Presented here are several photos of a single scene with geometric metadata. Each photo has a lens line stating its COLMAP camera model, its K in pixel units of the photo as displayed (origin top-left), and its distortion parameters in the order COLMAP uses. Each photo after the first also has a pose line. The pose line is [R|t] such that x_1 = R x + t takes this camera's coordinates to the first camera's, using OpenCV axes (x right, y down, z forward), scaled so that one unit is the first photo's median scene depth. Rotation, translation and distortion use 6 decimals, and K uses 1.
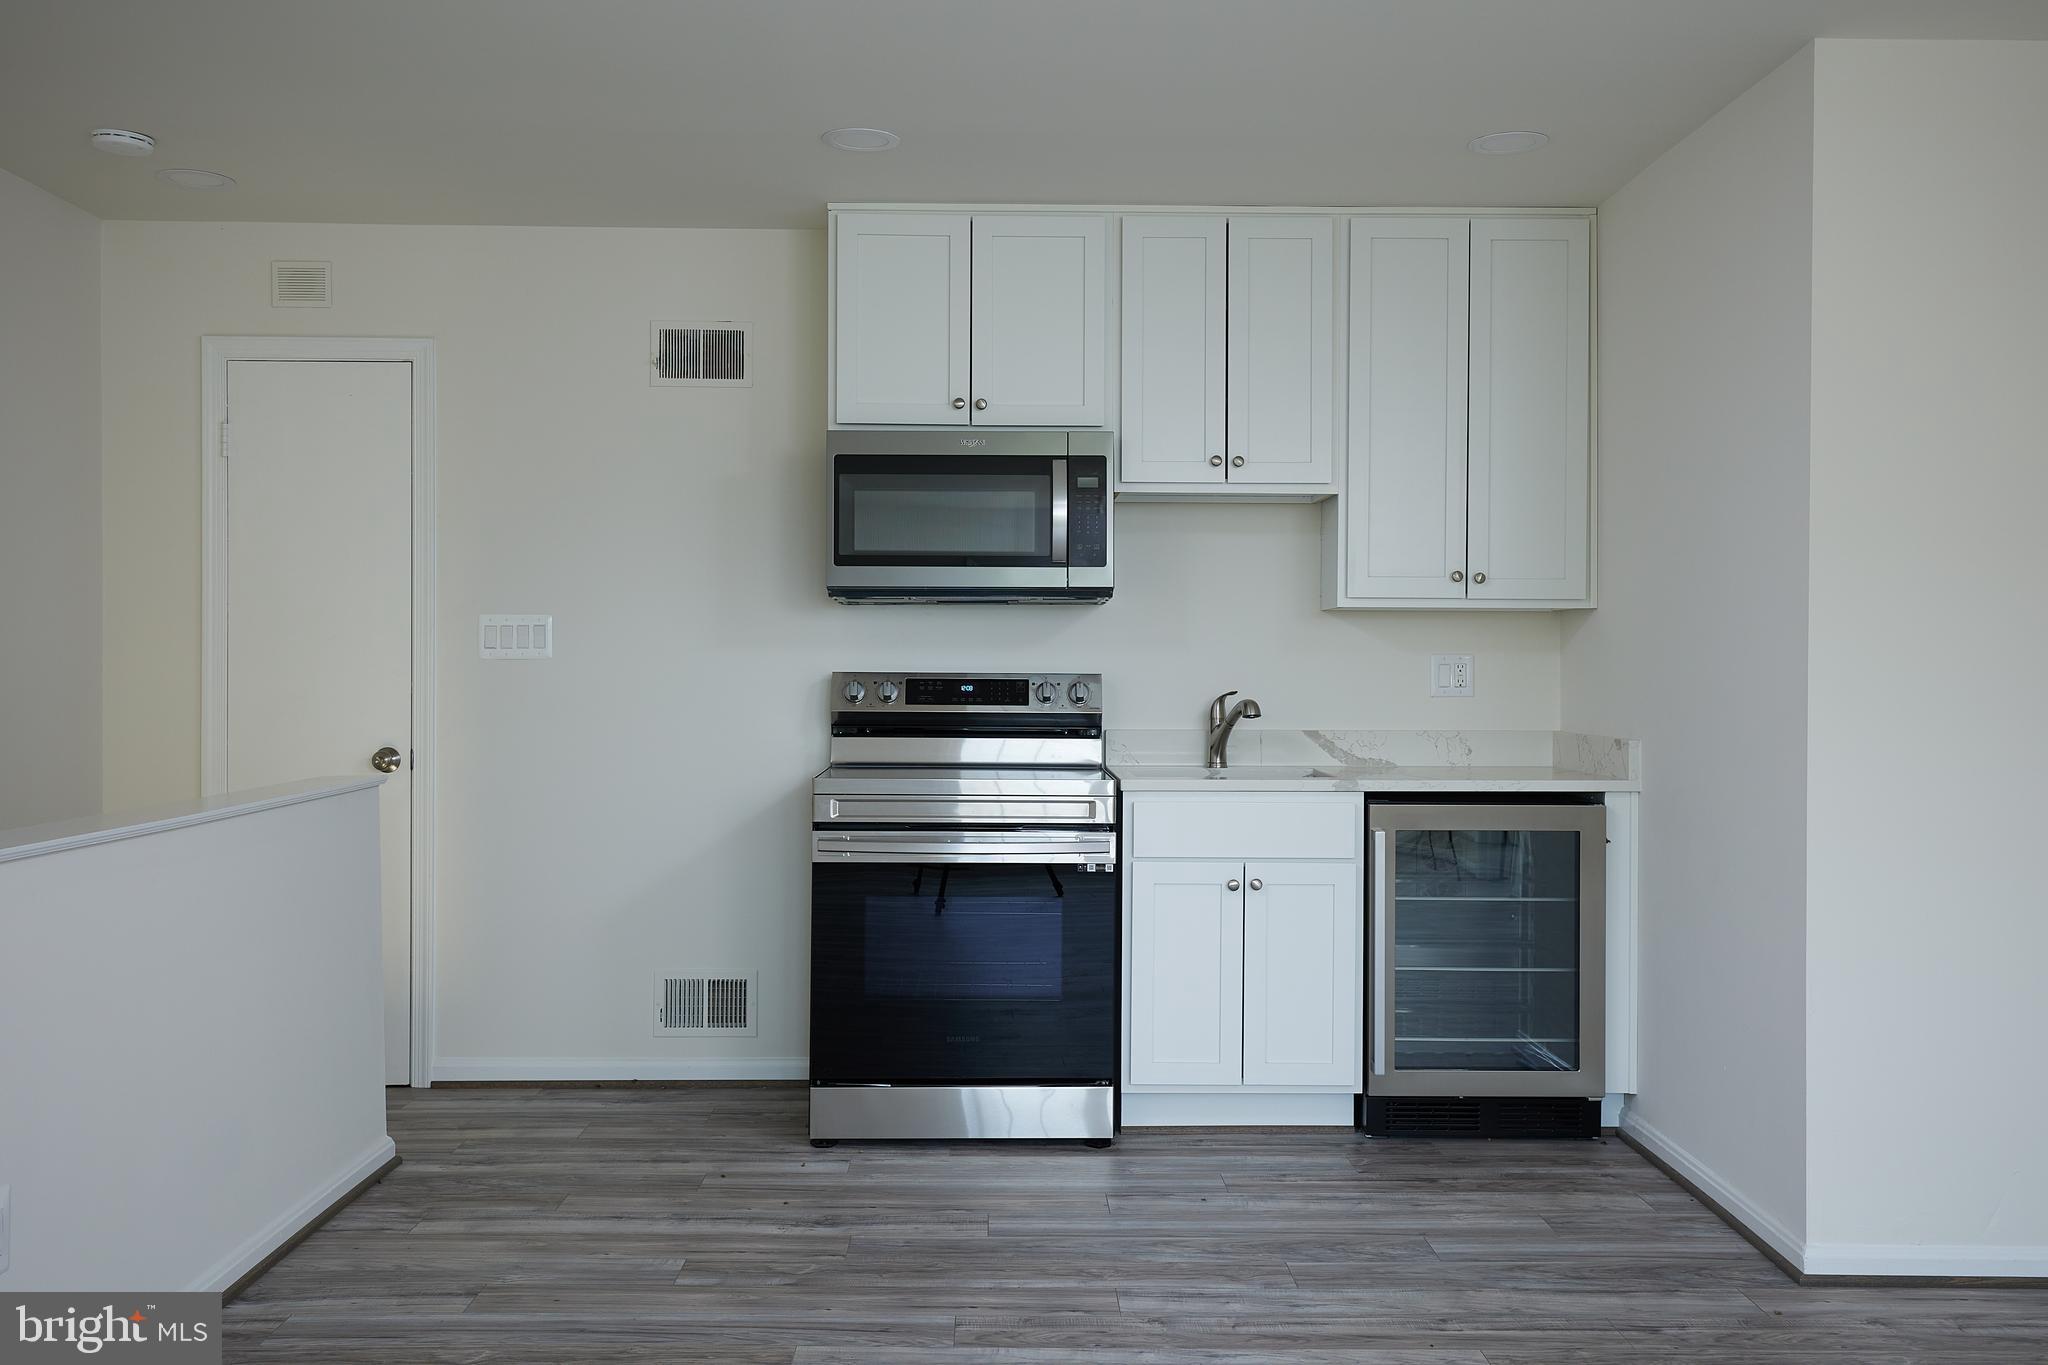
lens RADIAL K [[1868.2, 0, 1024.0], [0, 1868.2, 682.5], [0, 0, 1]] dist [0.036817, 0.001913]
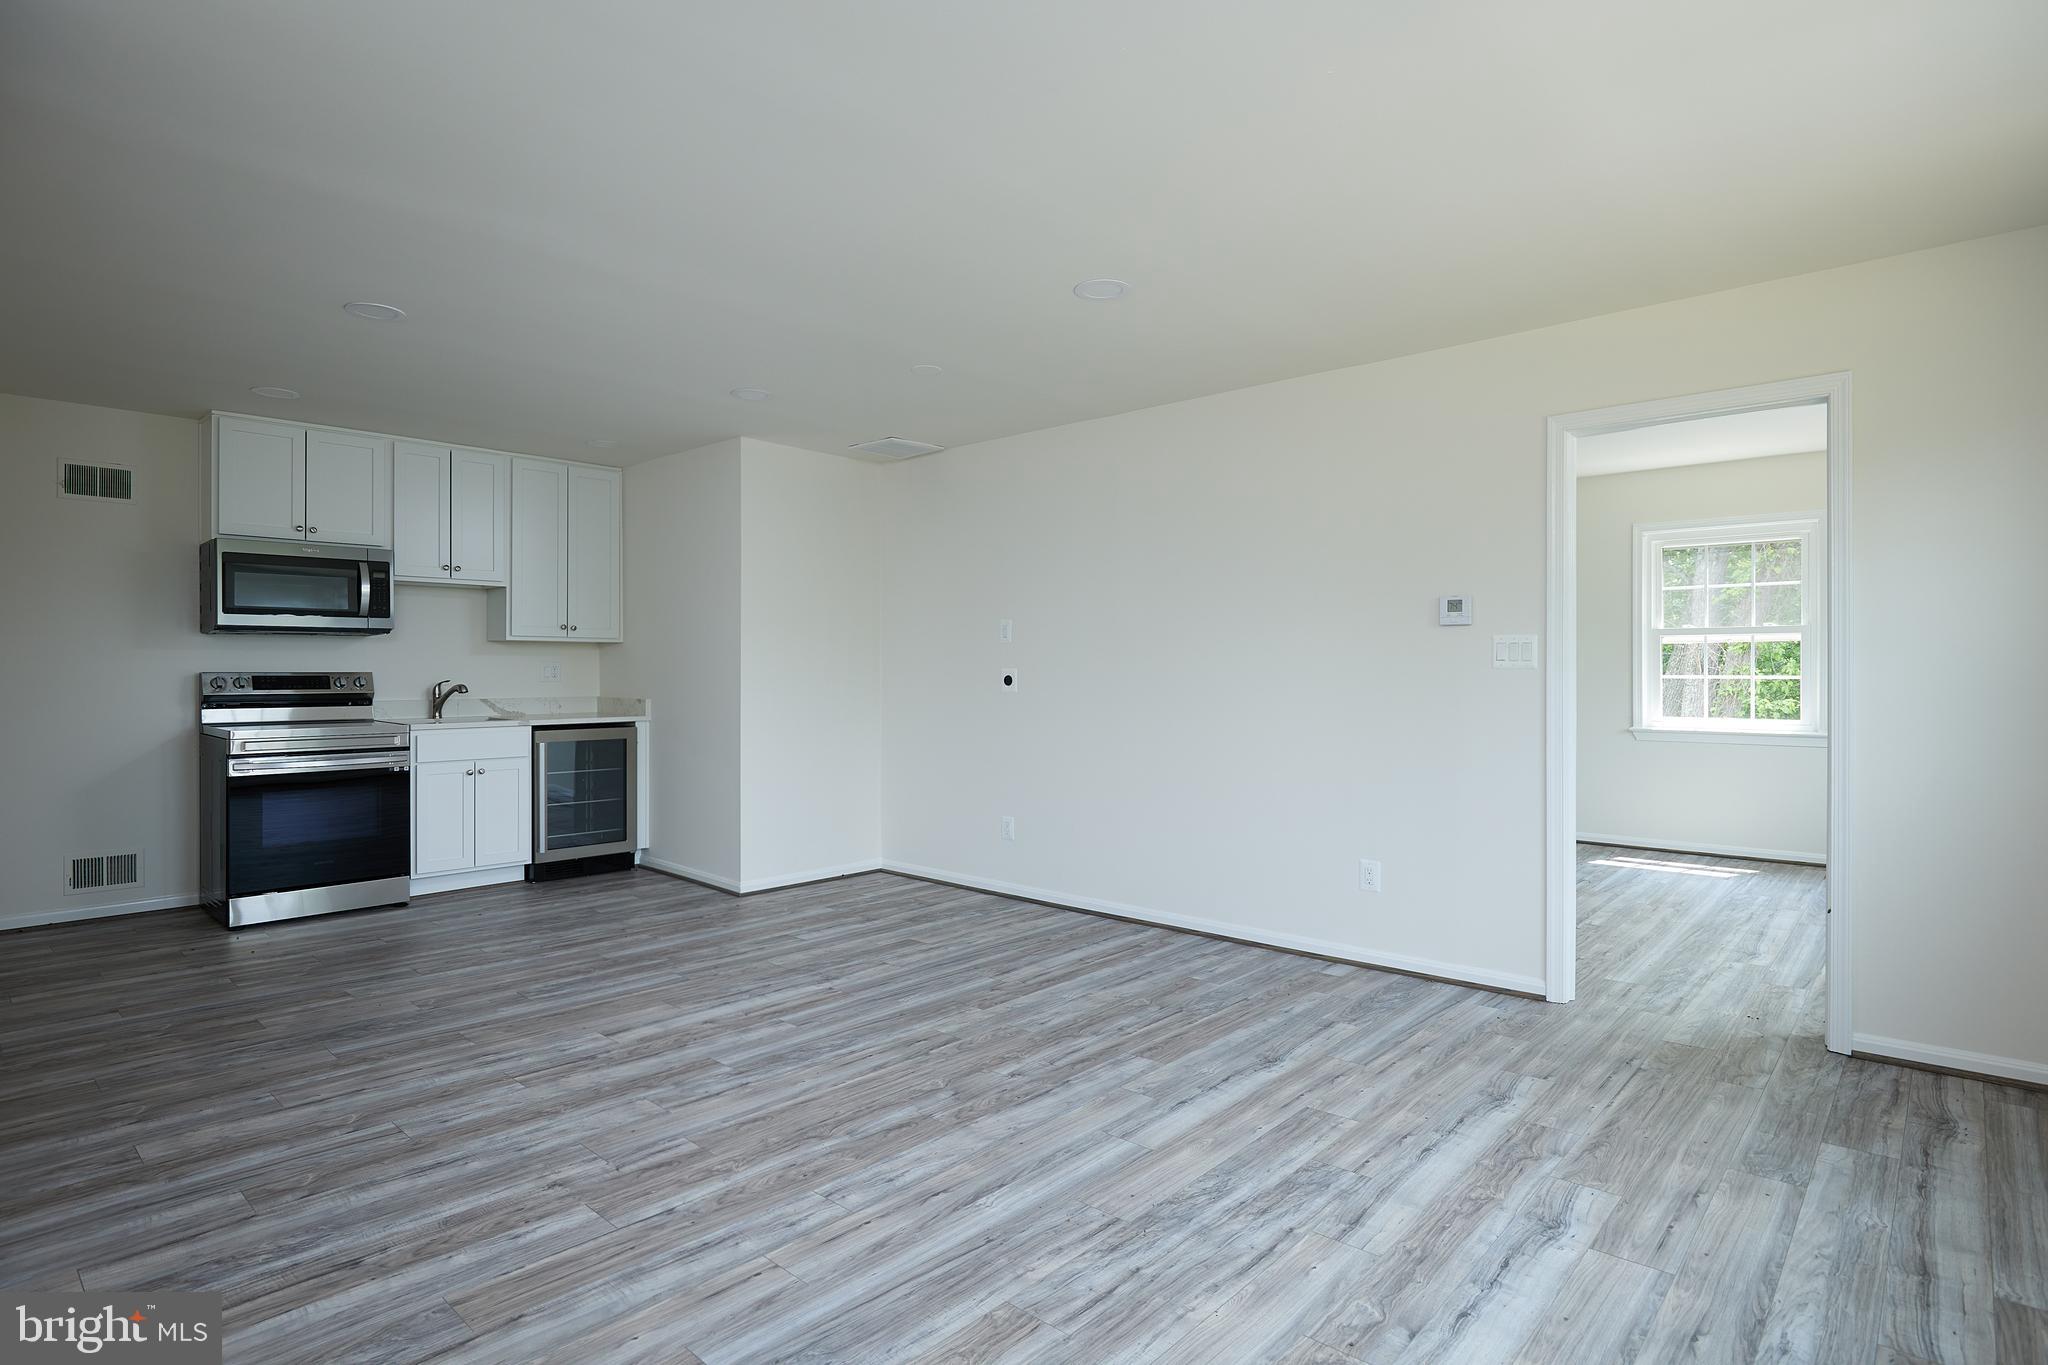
lens RADIAL K [[1057.4, 0, 1033.5], [0, 1057.4, 673.3], [0, 0, 1]] dist [-0.024221, 0.001360]
pose [[0.682372, -0.006997, 0.730971, -0.298944], [0.006976, 0.999971, 0.003061, -0.002220], [-0.730972, 0.003010, 0.682401, -0.251754]]
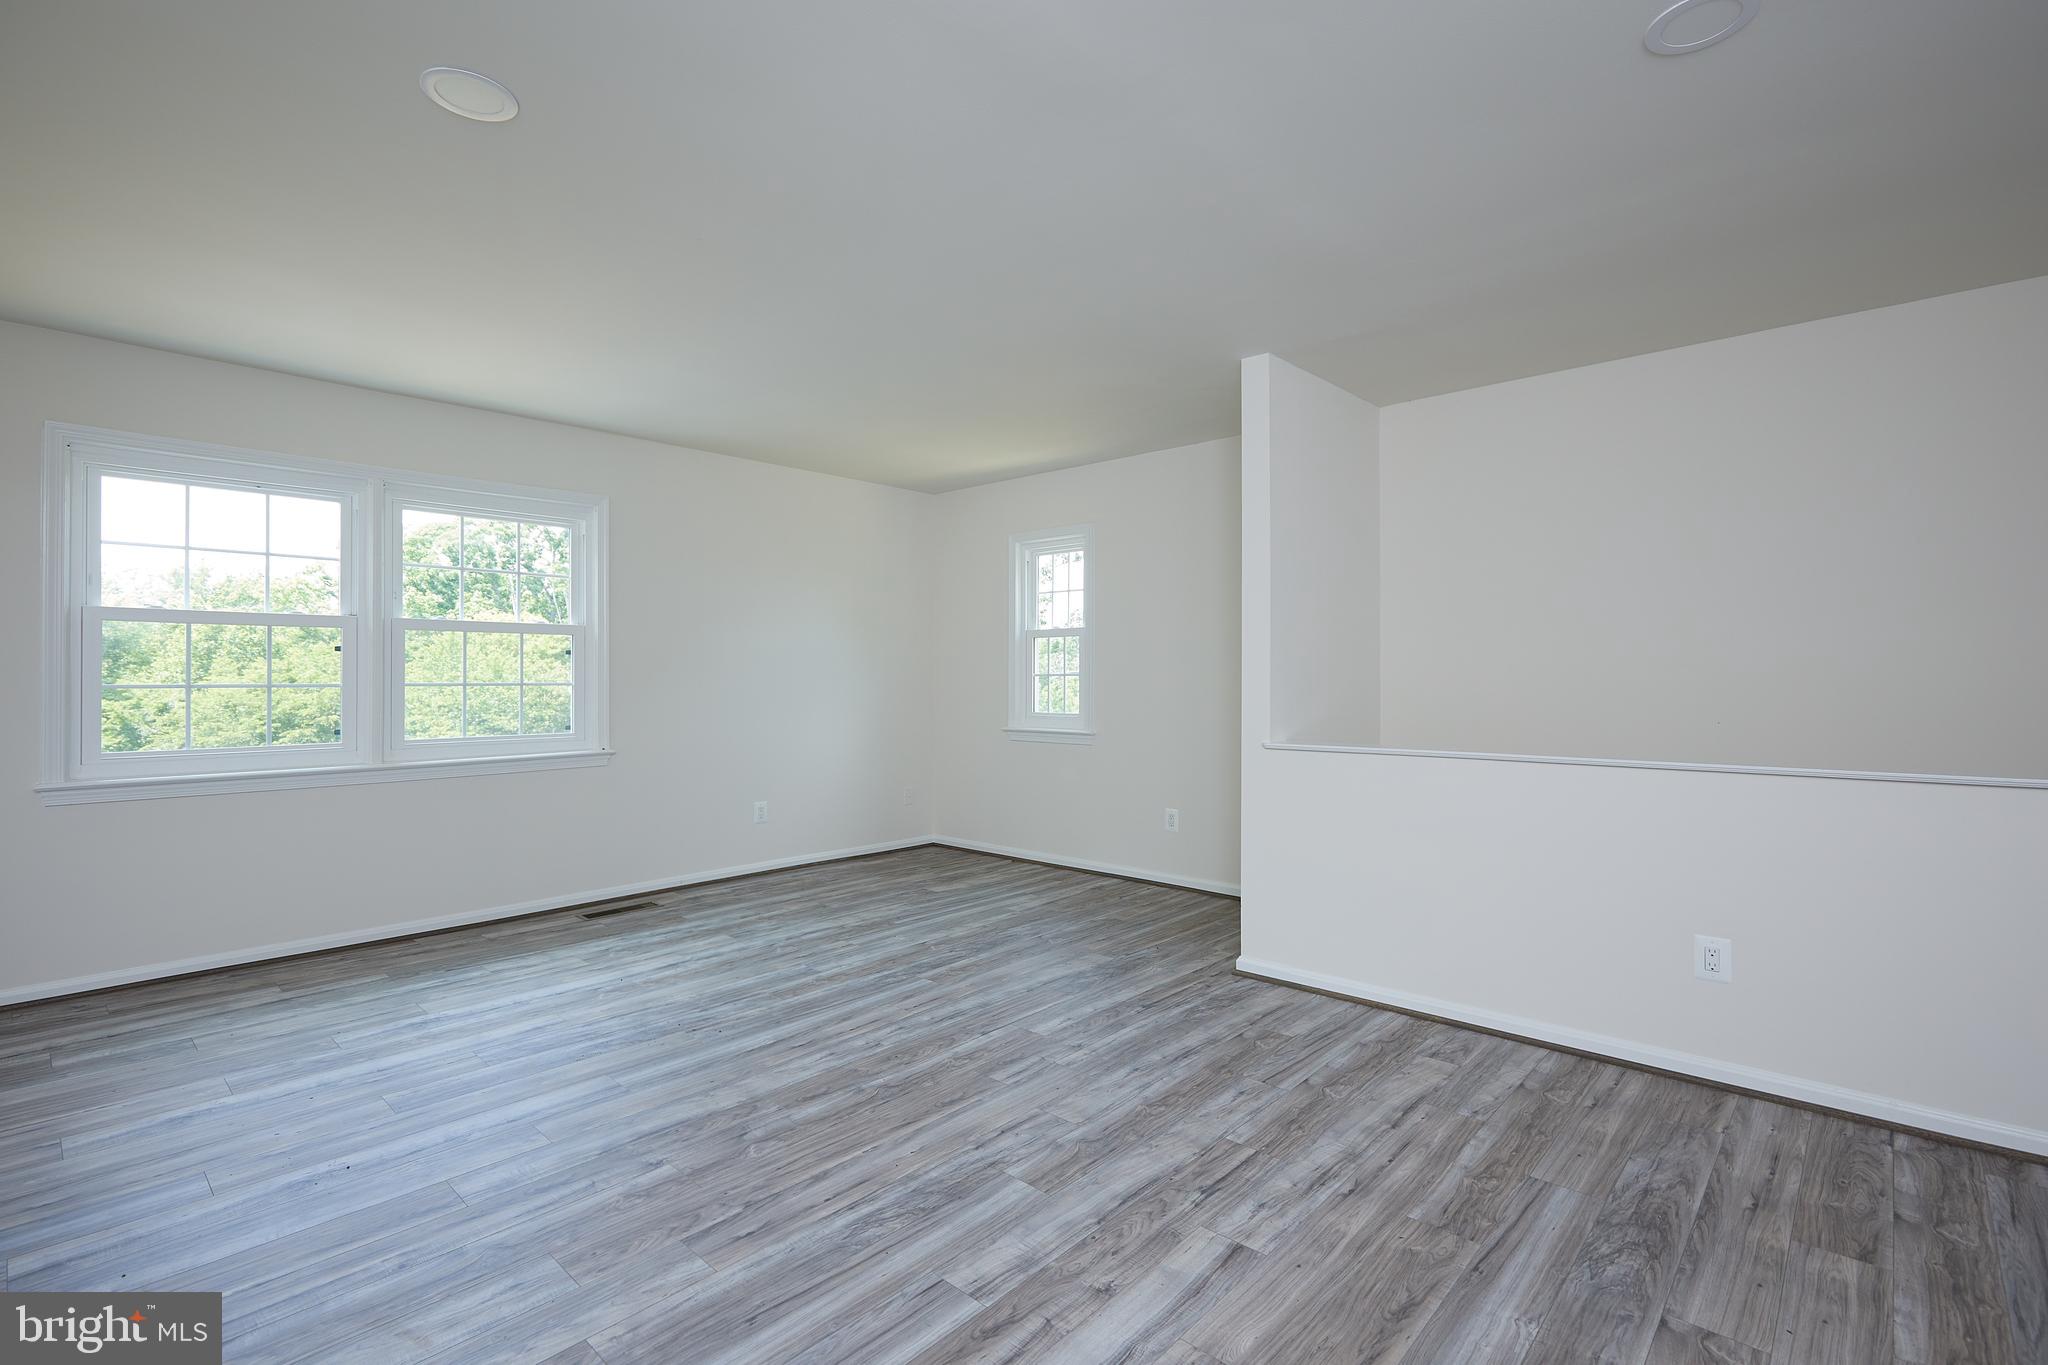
lens RADIAL K [[937.1, 0, 1031.6], [0, 937.1, 676.4], [0, 0, 1]] dist [0.001341, 0.000818]
pose [[-0.689399, -0.003919, -0.724371, 0.363708], [-0.004375, 0.999990, -0.001246, 0.001254], [0.724368, 0.002310, -0.689409, 0.642424]]
